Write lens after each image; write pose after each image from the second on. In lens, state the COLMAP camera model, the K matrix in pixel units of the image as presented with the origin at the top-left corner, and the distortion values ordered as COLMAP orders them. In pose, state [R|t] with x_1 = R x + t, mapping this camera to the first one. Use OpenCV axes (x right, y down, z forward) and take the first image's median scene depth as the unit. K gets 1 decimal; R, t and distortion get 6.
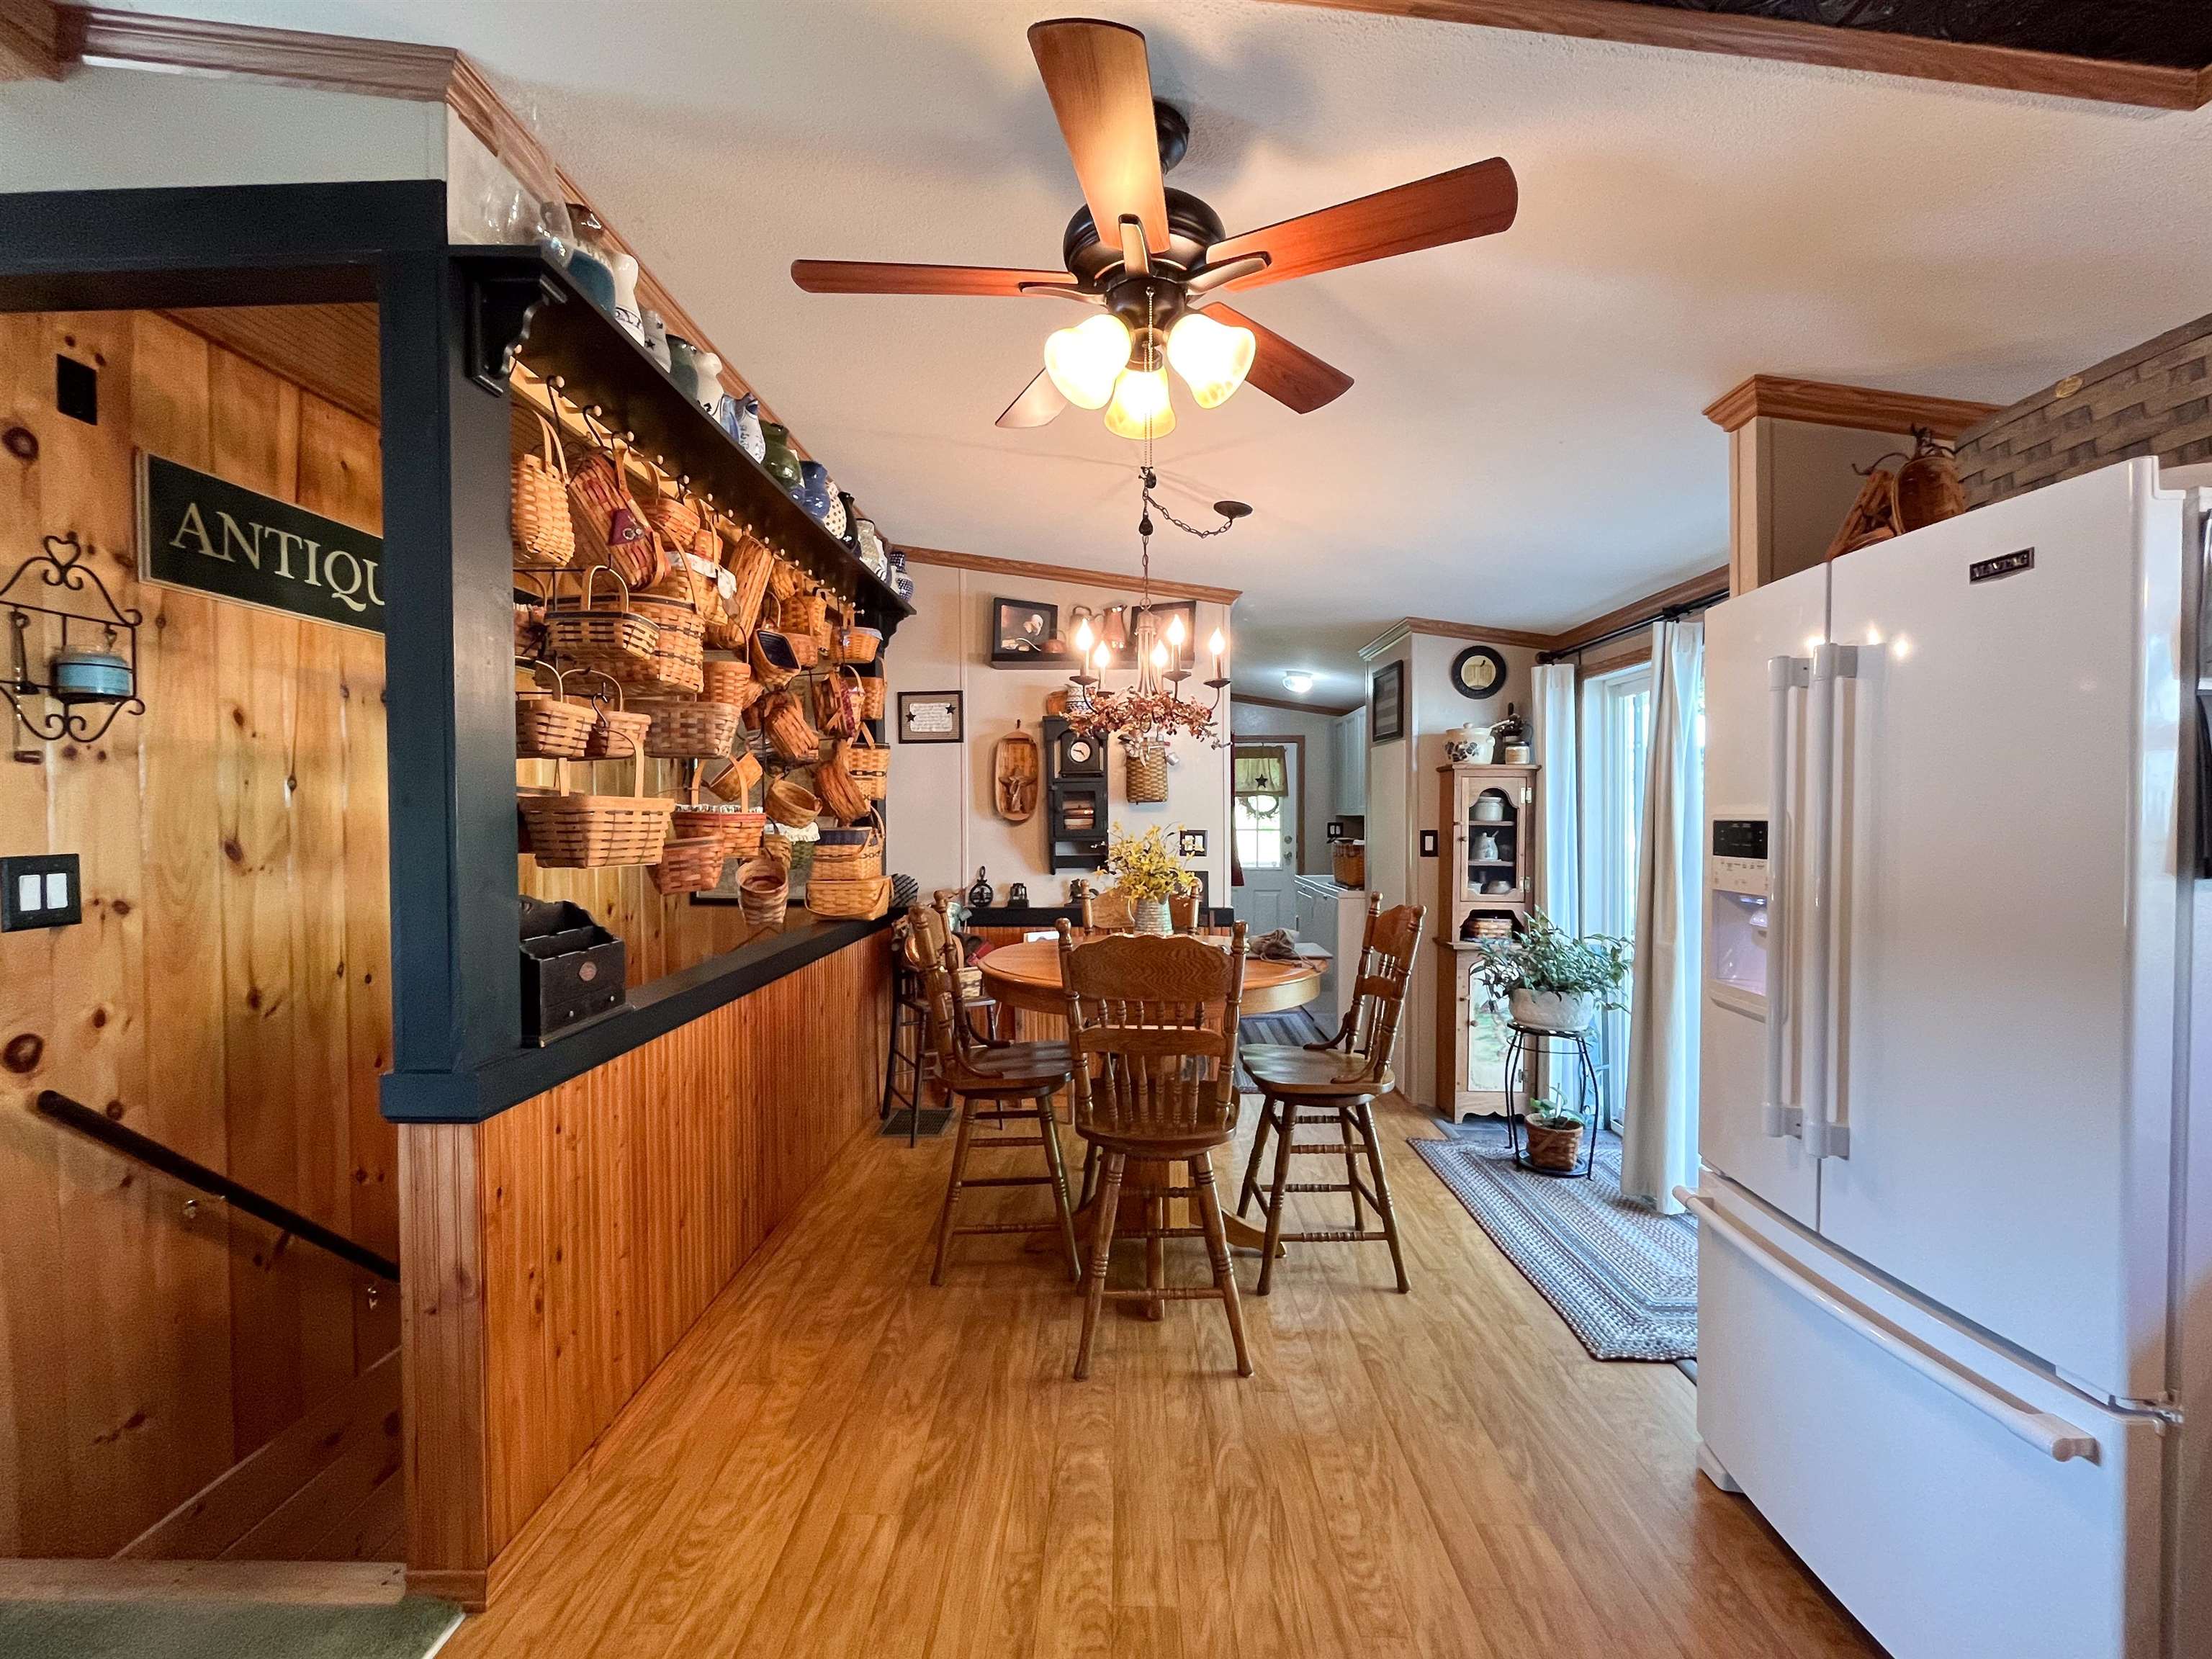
lens RADIAL K [[947.7, 0, 1109.1], [0, 947.7, 833.0], [0, 0, 1]] dist [-0.002823, -0.000095]
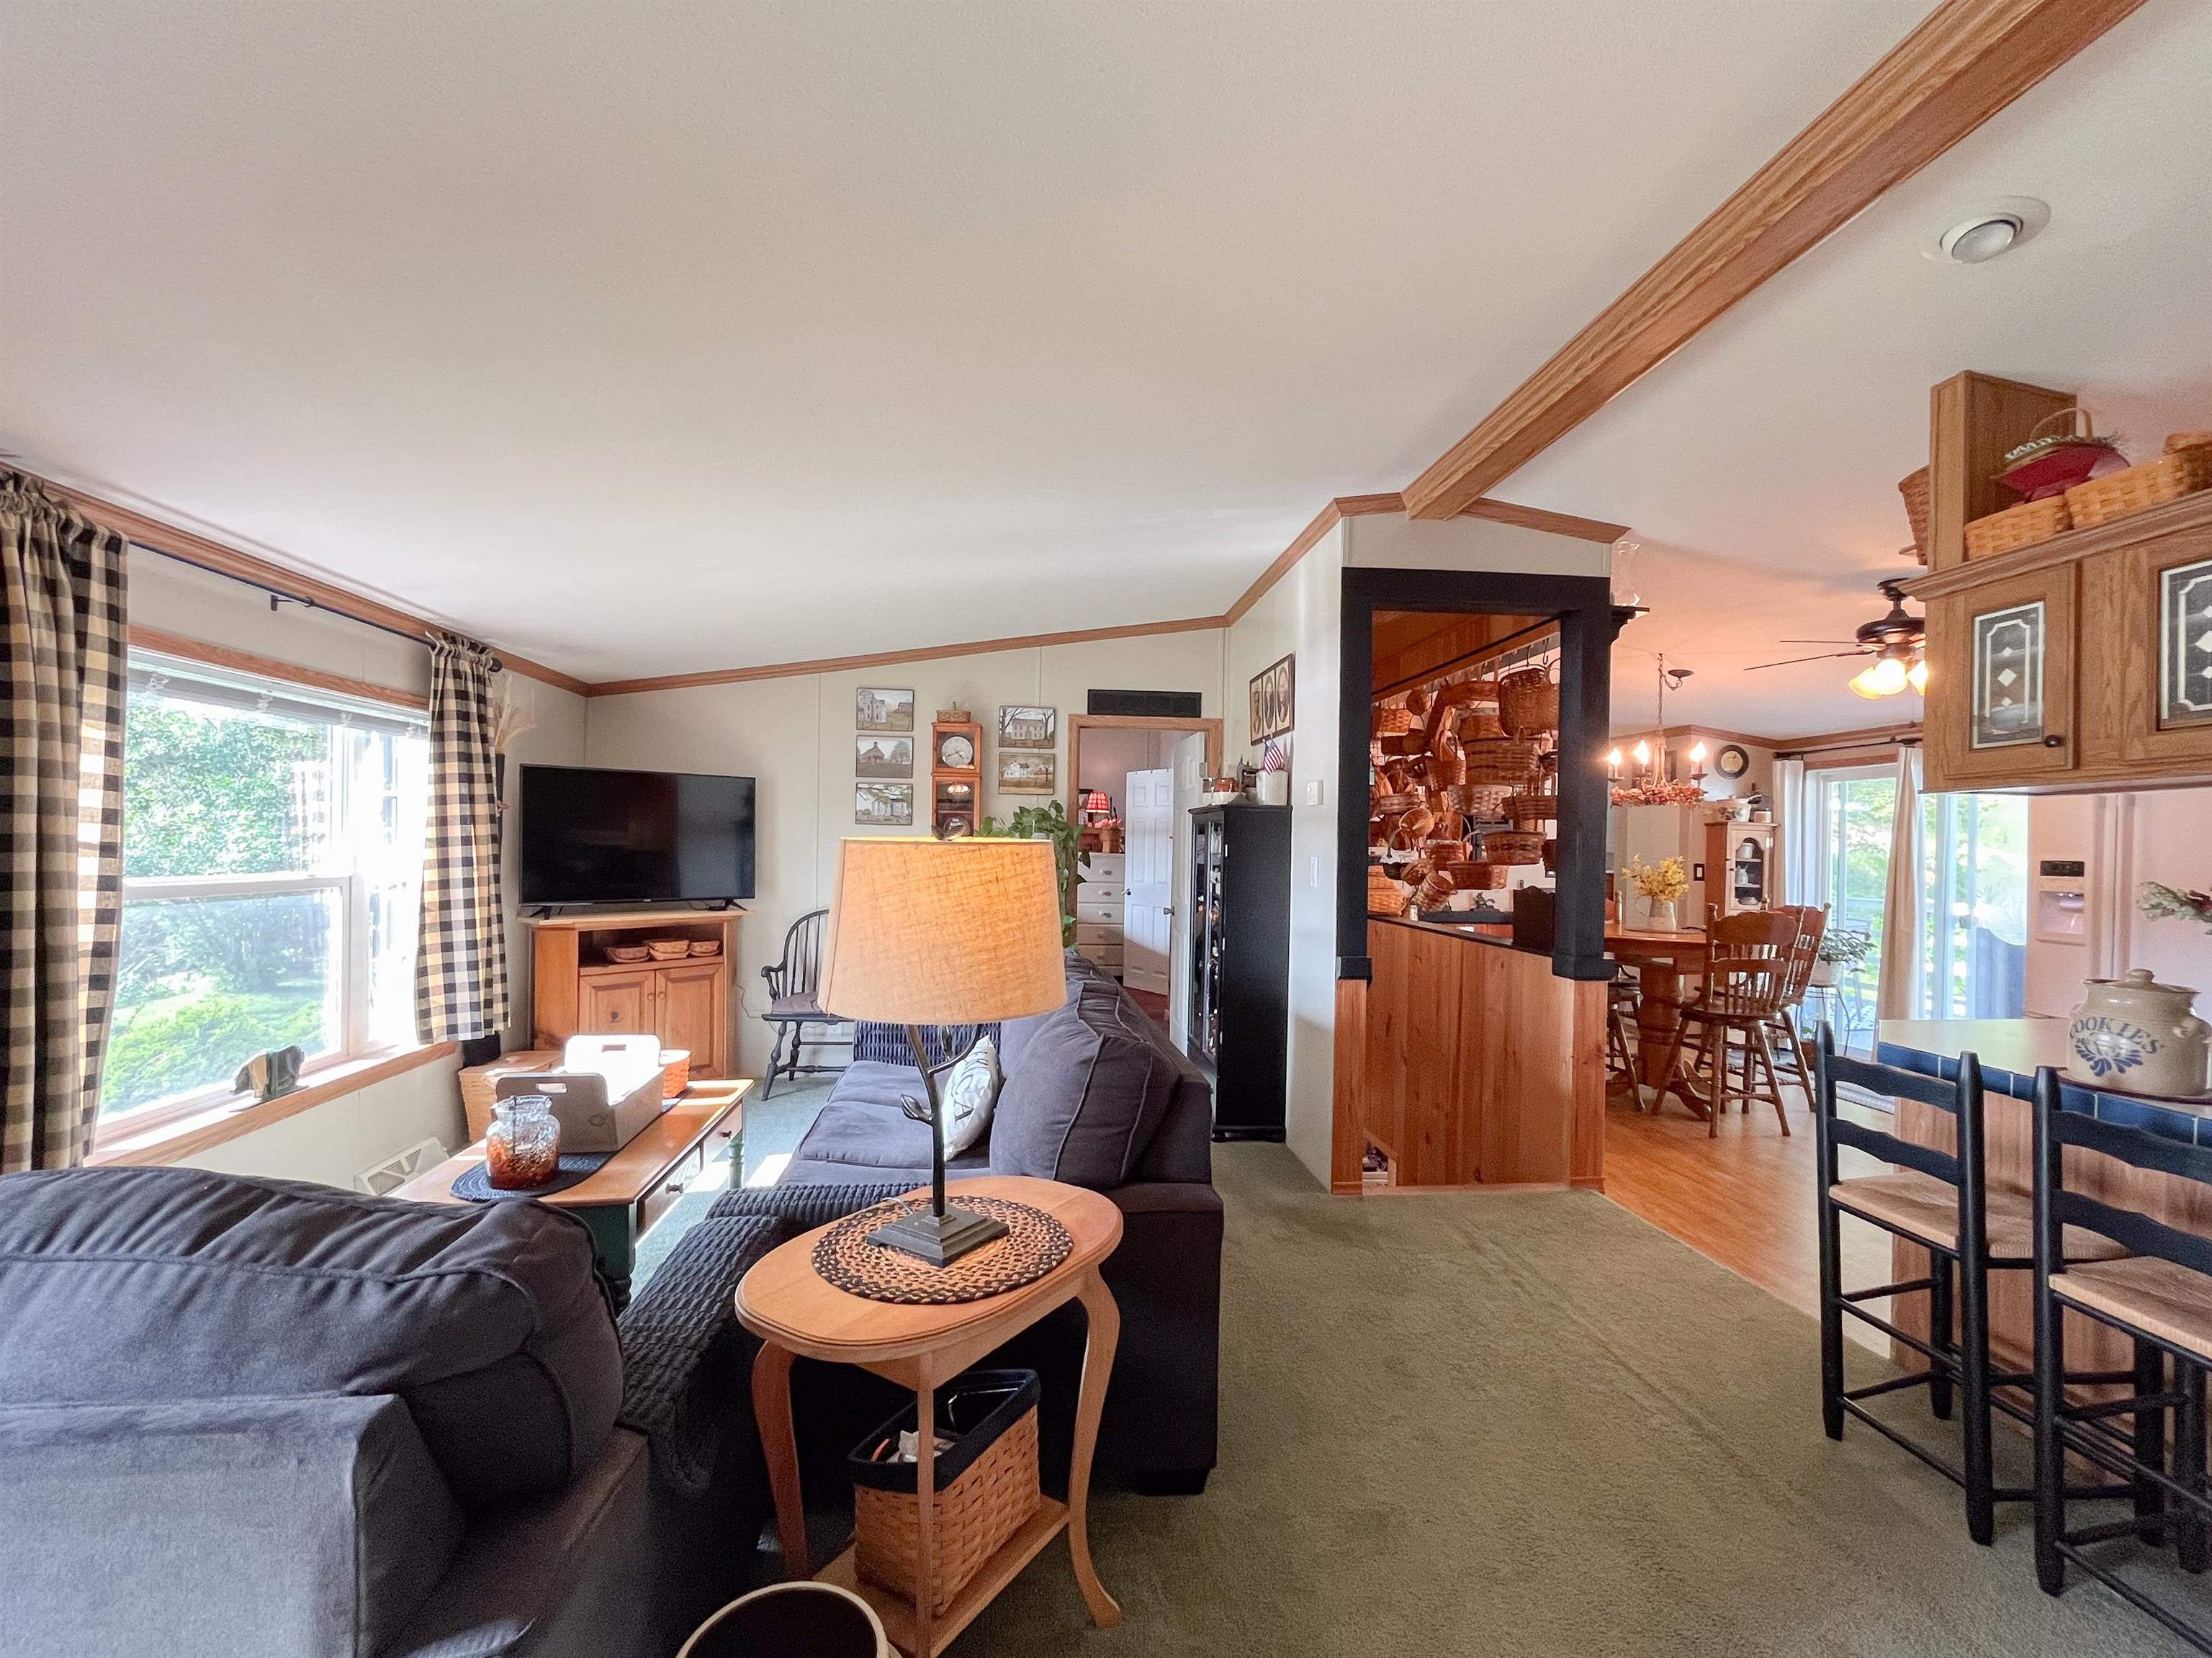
lens RADIAL K [[947.7, 0, 1116.1], [0, 947.7, 849.0], [0, 0, 1]] dist [-0.002823, -0.000095]
pose [[0.993328, 0.022680, 0.113068, -1.518730], [-0.020985, 0.999649, -0.016163, 0.035023], [-0.113395, 0.013683, 0.993456, -0.830977]]
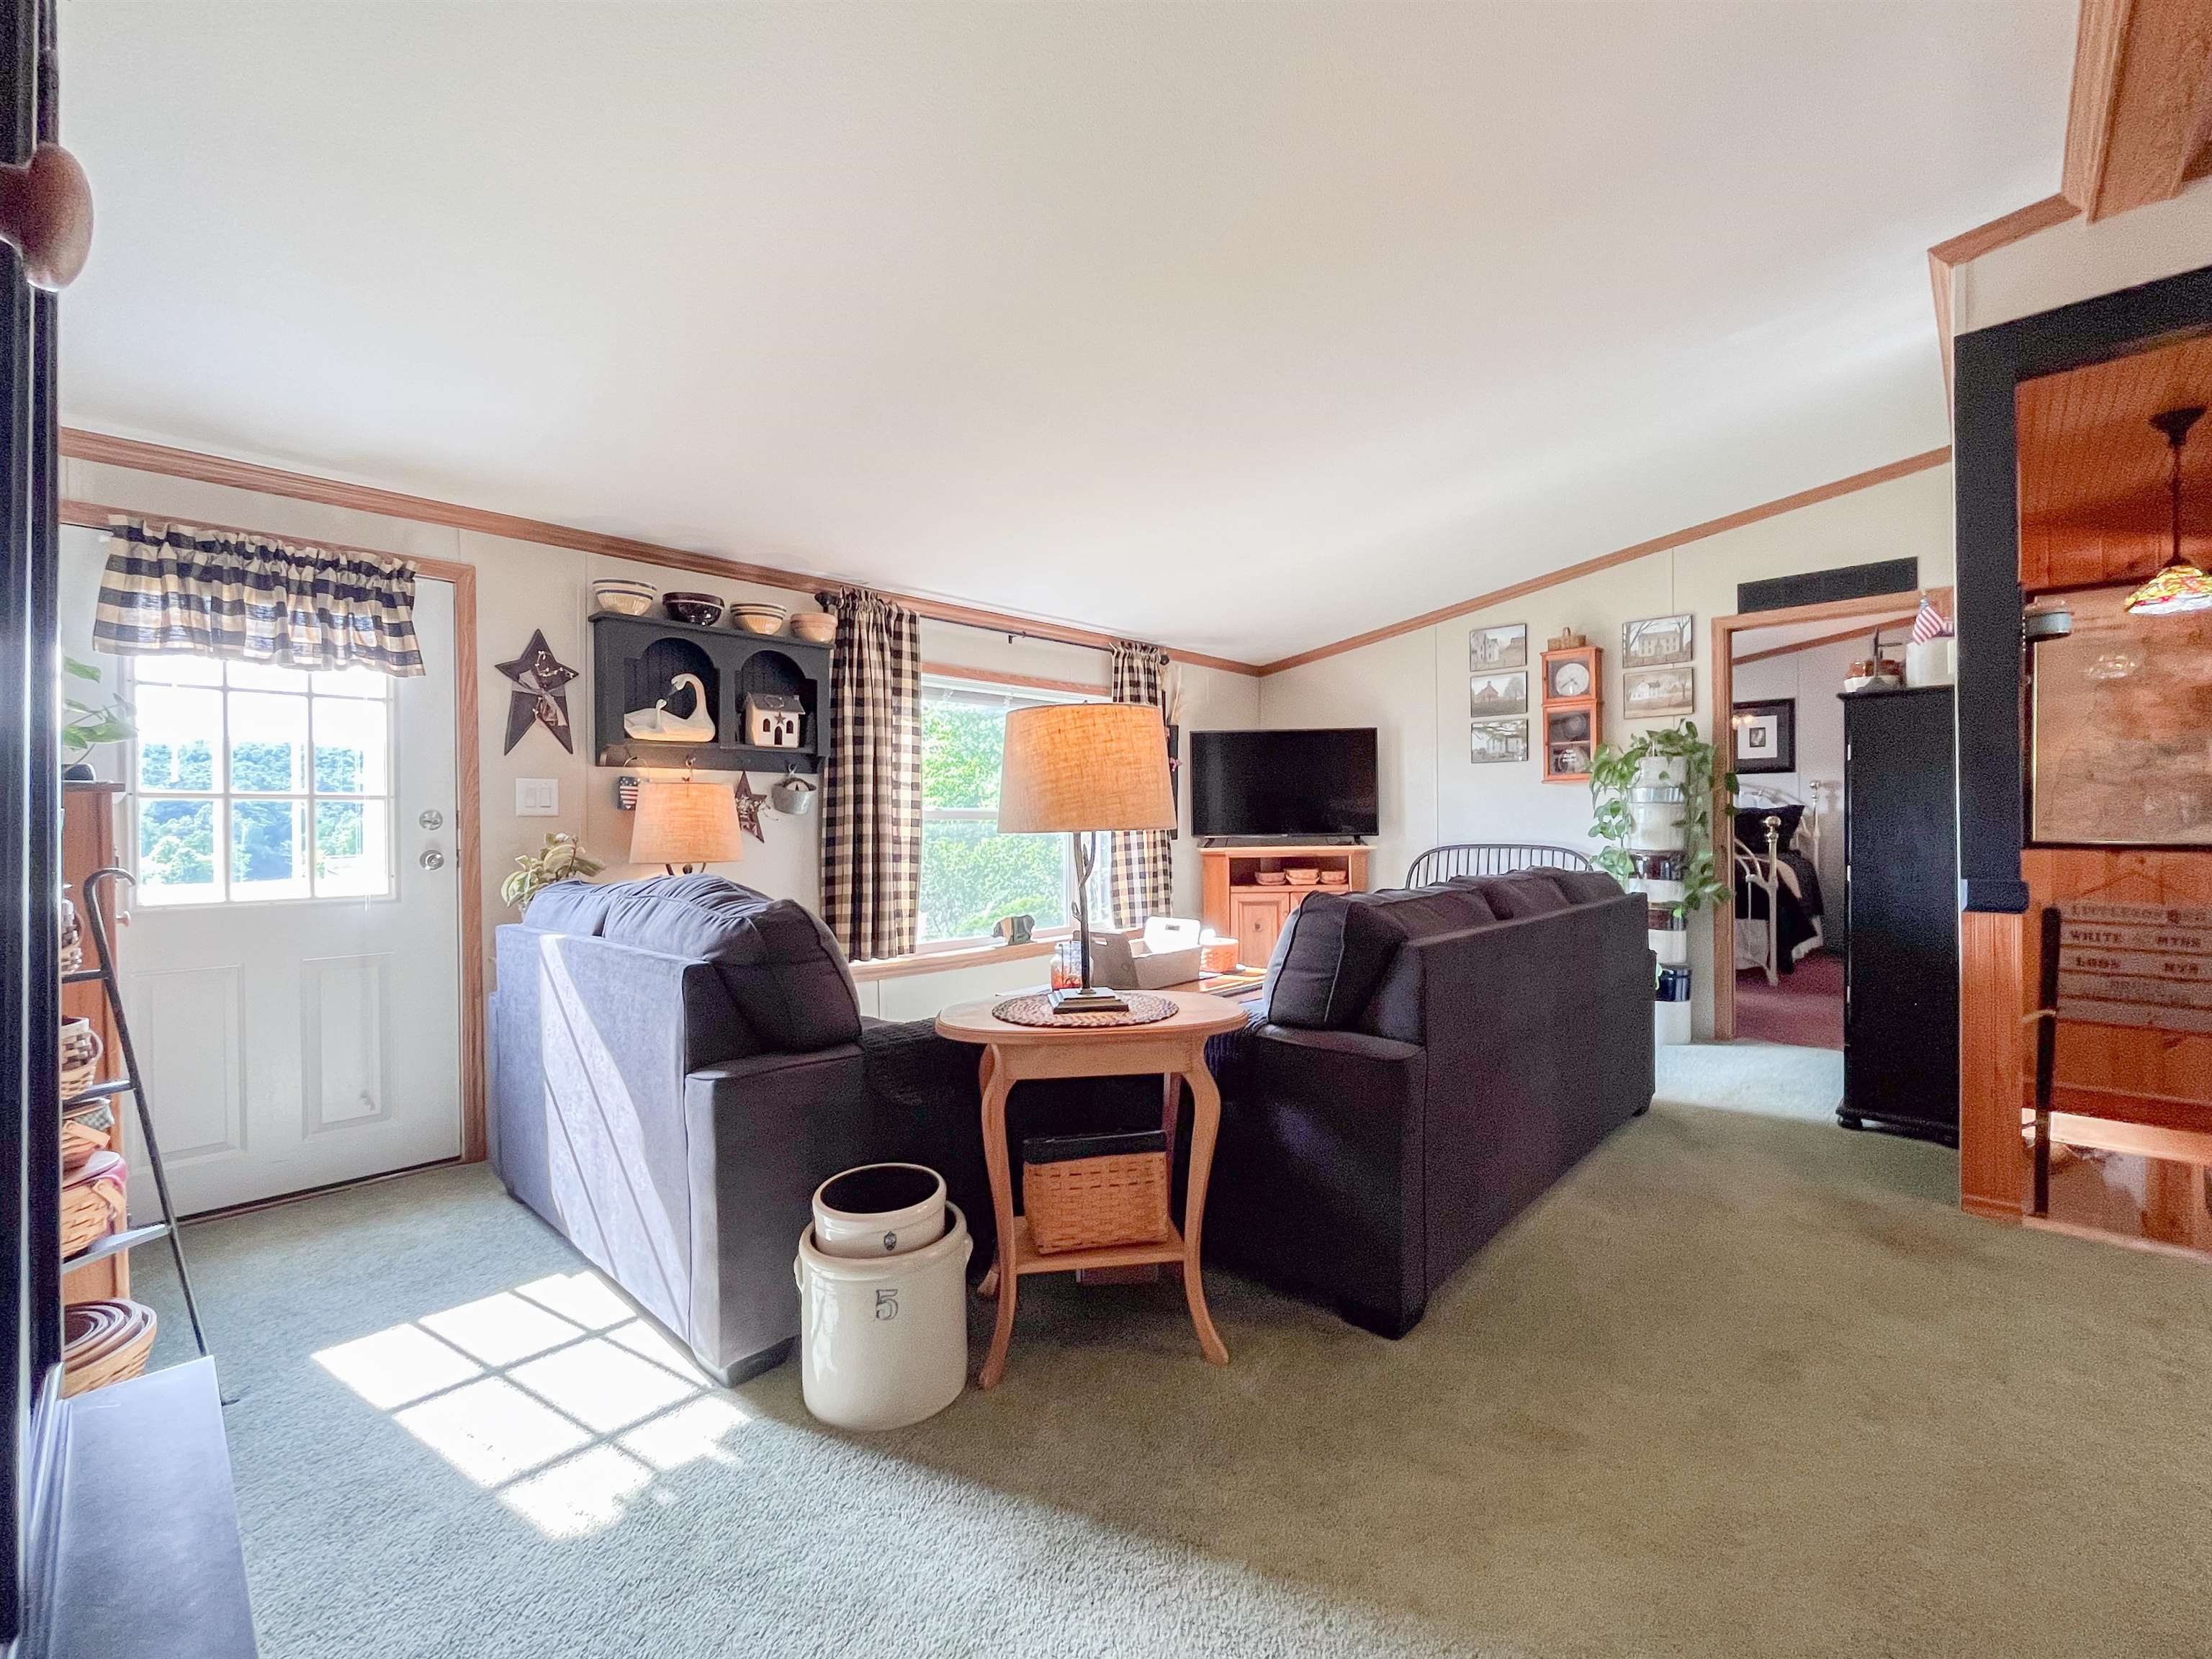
lens RADIAL K [[947.7, 0, 1116.6], [0, 947.7, 826.0], [0, 0, 1]] dist [-0.002823, -0.000095]
pose [[0.739537, -0.001928, -0.673113, -0.950133], [-0.005266, 0.999949, -0.008649, 0.131859], [0.673095, 0.009941, 0.739489, -0.811238]]
